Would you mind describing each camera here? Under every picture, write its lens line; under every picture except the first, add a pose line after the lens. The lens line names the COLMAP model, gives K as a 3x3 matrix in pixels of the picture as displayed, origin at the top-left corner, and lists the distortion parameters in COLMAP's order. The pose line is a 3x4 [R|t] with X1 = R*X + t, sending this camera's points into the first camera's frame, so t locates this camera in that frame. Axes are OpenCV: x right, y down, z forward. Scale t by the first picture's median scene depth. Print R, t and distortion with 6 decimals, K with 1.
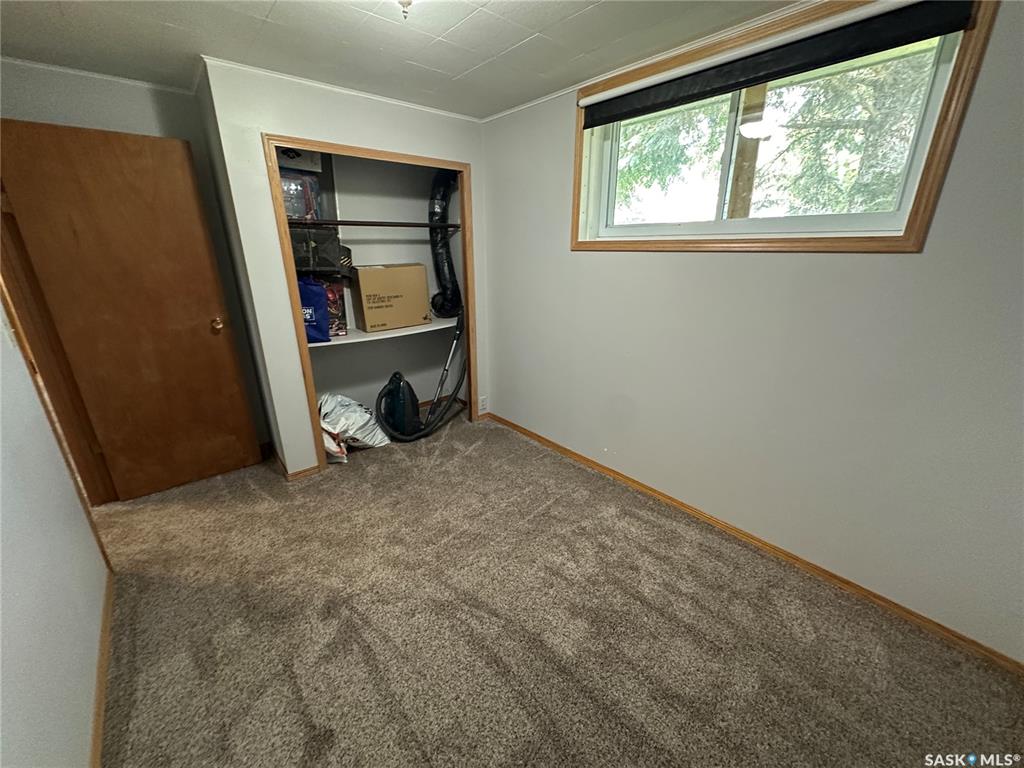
lens RADIAL K [[407.4, 0, 512.0], [0, 407.4, 384.0], [0, 0, 1]] dist [-0.003812, 0.000219]
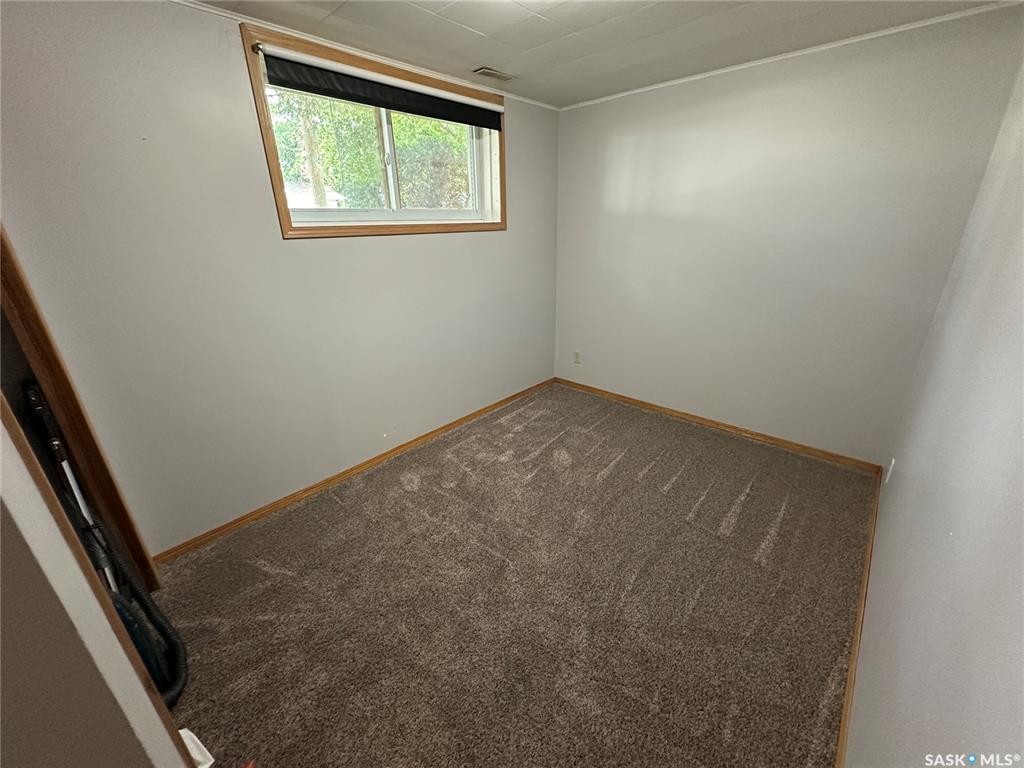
lens RADIAL K [[407.4, 0, 512.0], [0, 407.4, 384.0], [0, 0, 1]] dist [-0.003812, 0.000219]
pose [[-0.110266, -0.333892, 0.936140, -0.870551], [0.354980, 0.866530, 0.350877, -0.237940], [-0.928348, 0.371001, 0.022976, 0.807466]]
